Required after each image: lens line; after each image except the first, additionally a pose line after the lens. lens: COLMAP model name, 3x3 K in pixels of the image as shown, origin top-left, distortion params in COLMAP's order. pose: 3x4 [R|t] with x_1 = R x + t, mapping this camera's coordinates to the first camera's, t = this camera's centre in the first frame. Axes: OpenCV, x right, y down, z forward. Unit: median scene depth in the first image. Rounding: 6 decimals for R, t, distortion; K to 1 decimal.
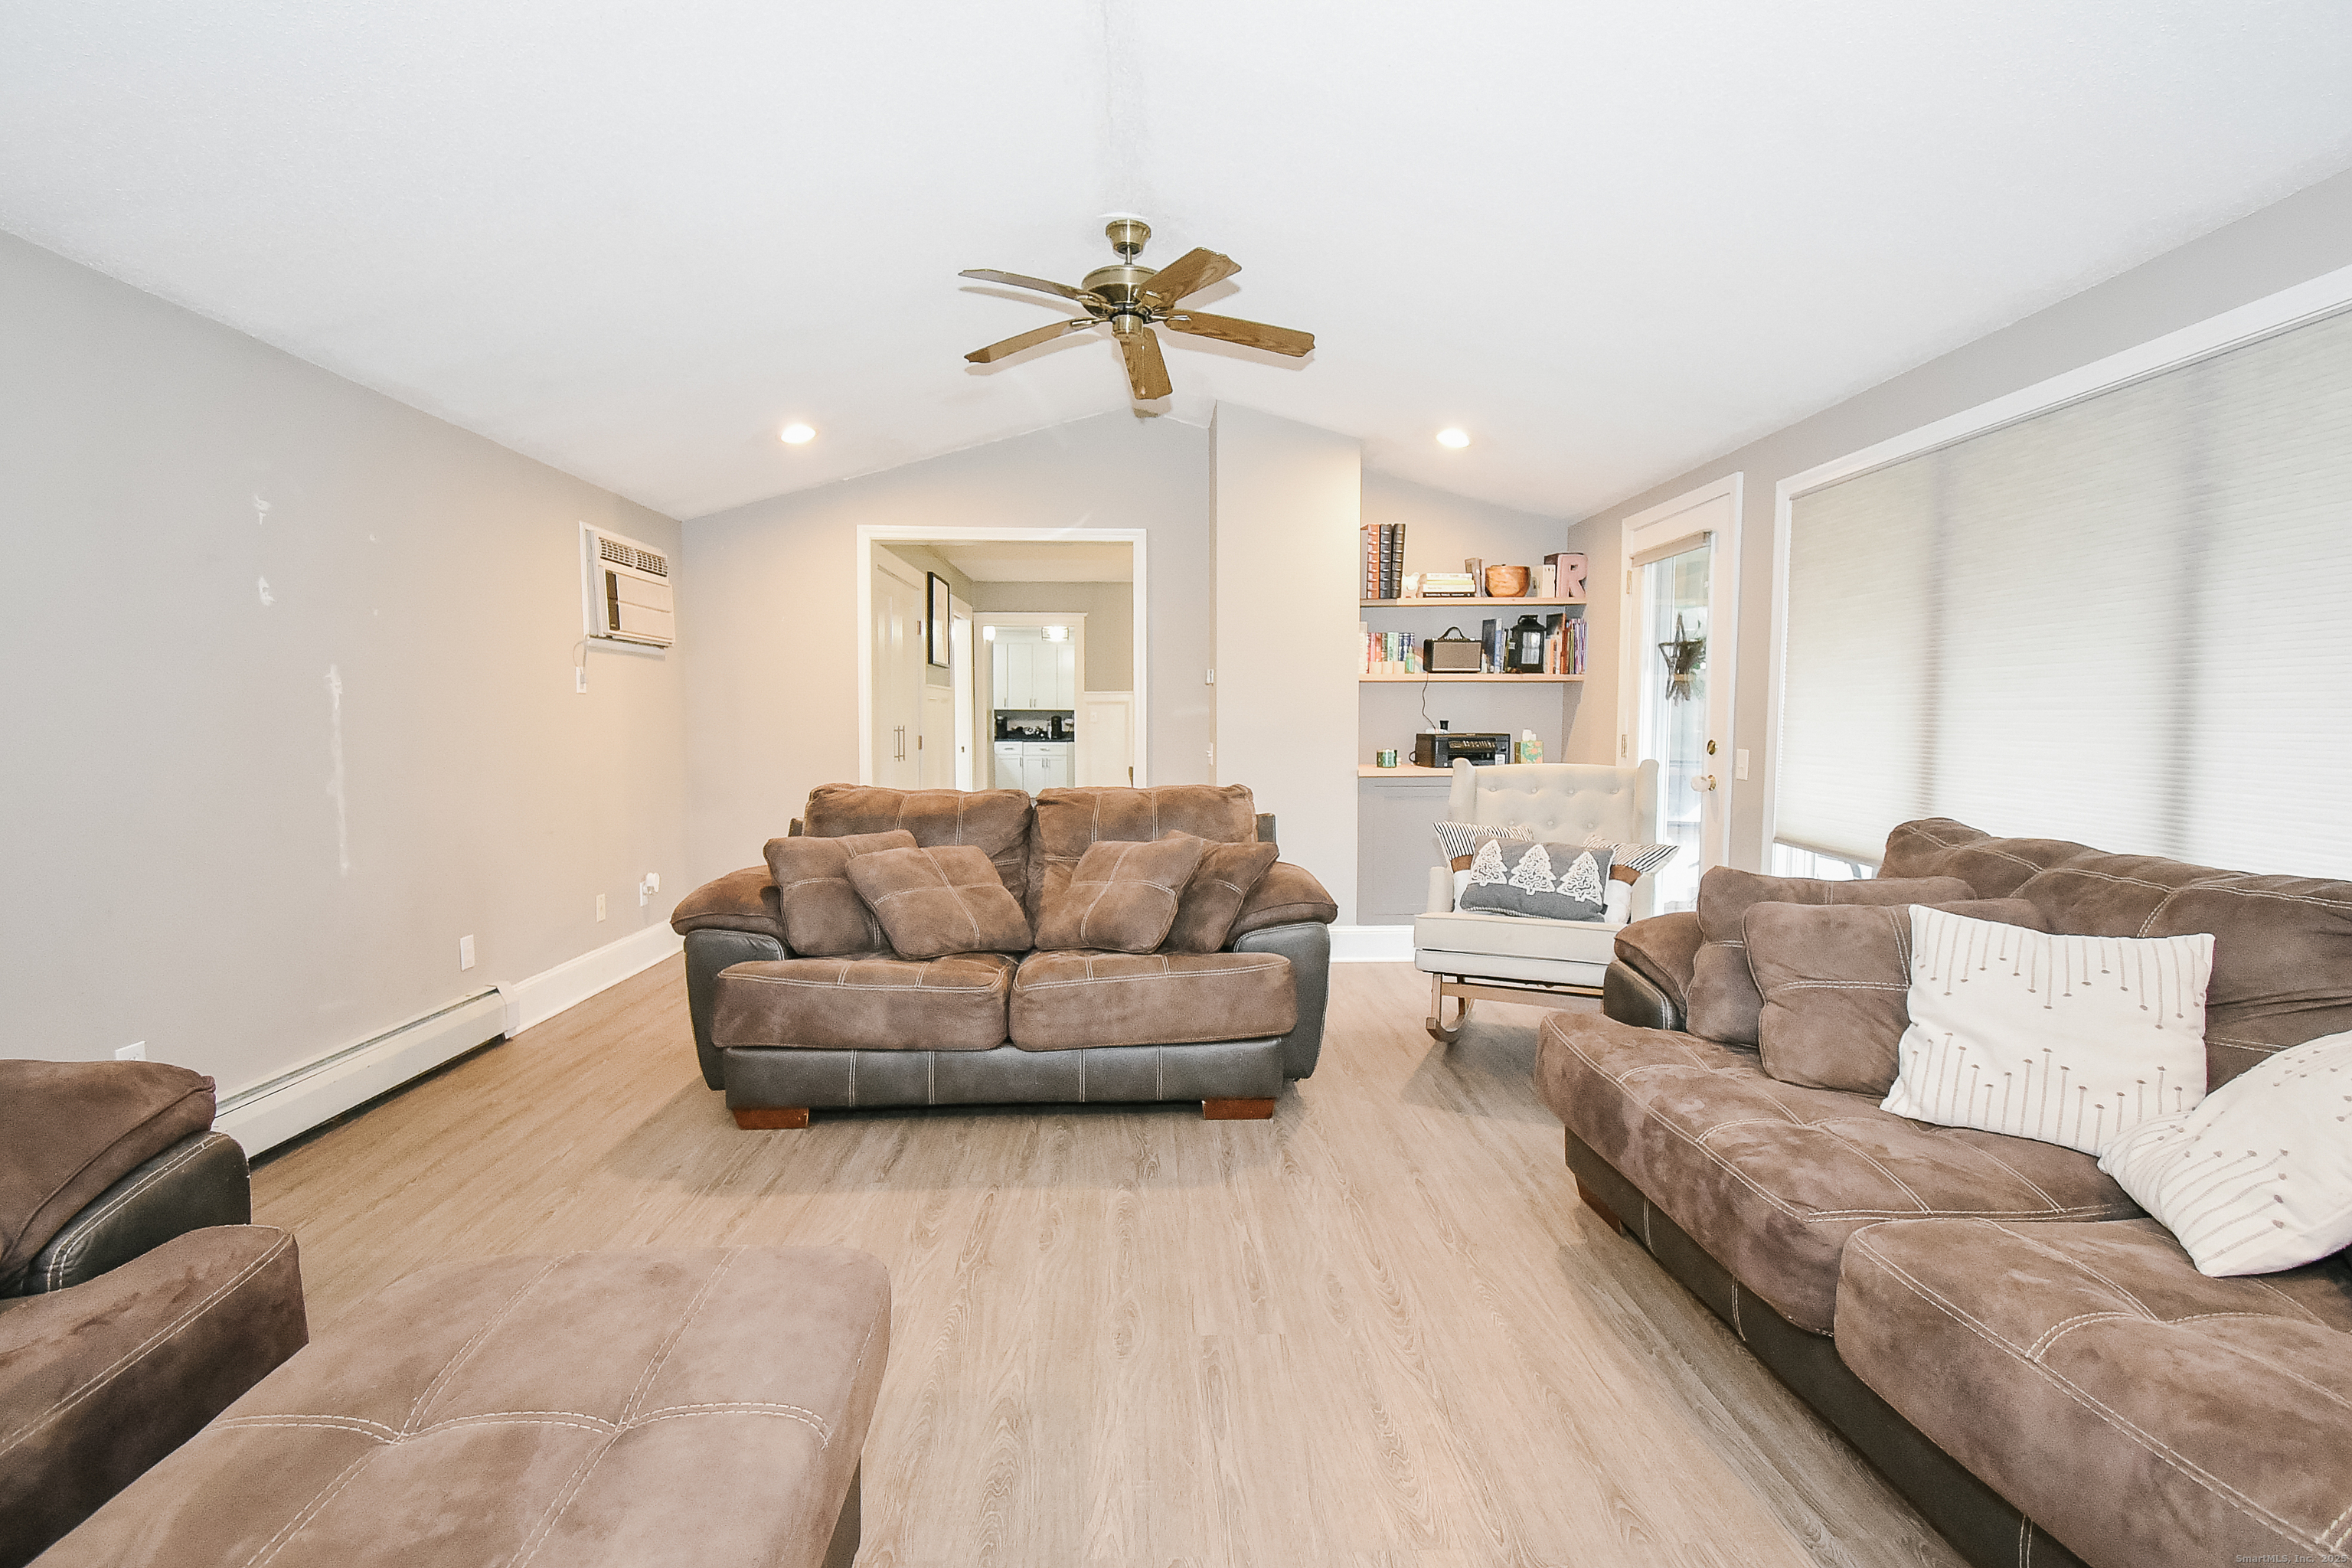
lens RADIAL K [[1056.4, 0, 1159.5], [0, 1056.4, 787.6], [0, 0, 1]] dist [-0.001422, -0.003477]
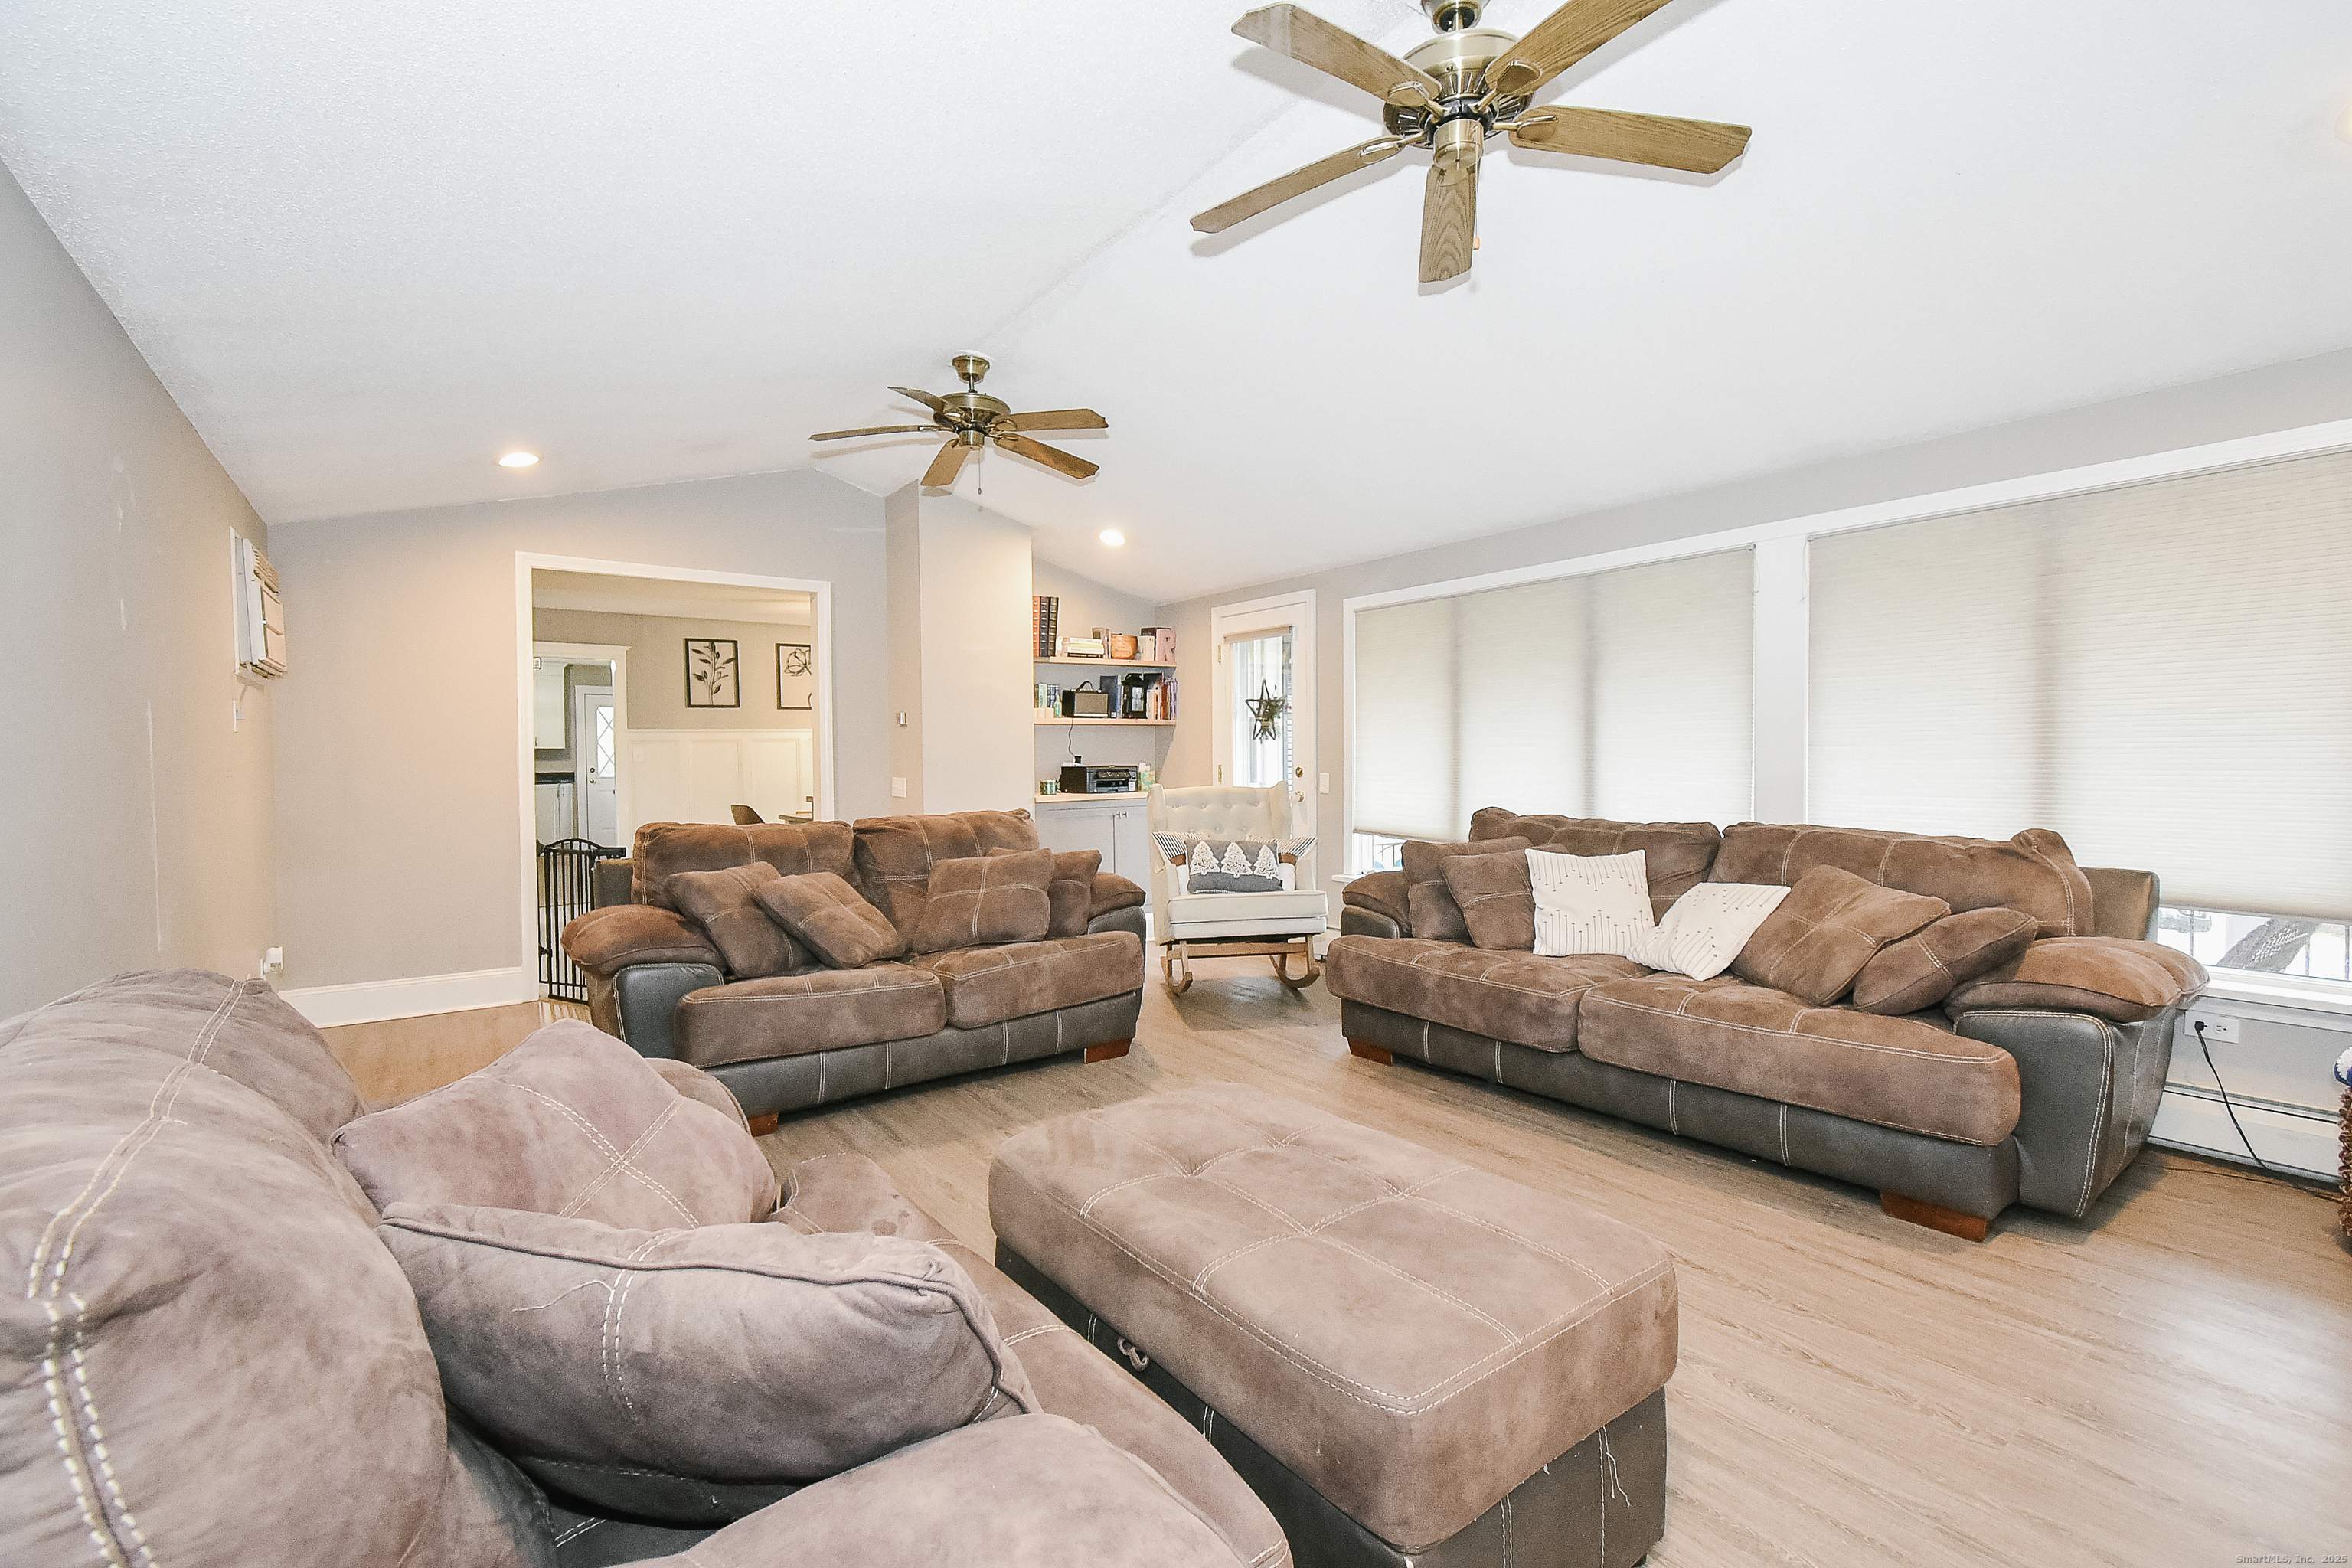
lens RADIAL K [[1056.4, 0, 1181.5], [0, 1056.4, 787.1], [0, 0, 1]] dist [-0.001422, -0.003477]
pose [[0.823388, -0.025072, 0.566924, -0.514659], [0.044466, 0.998802, -0.020410, 0.005444], [-0.565734, 0.042014, 0.823517, -0.132288]]
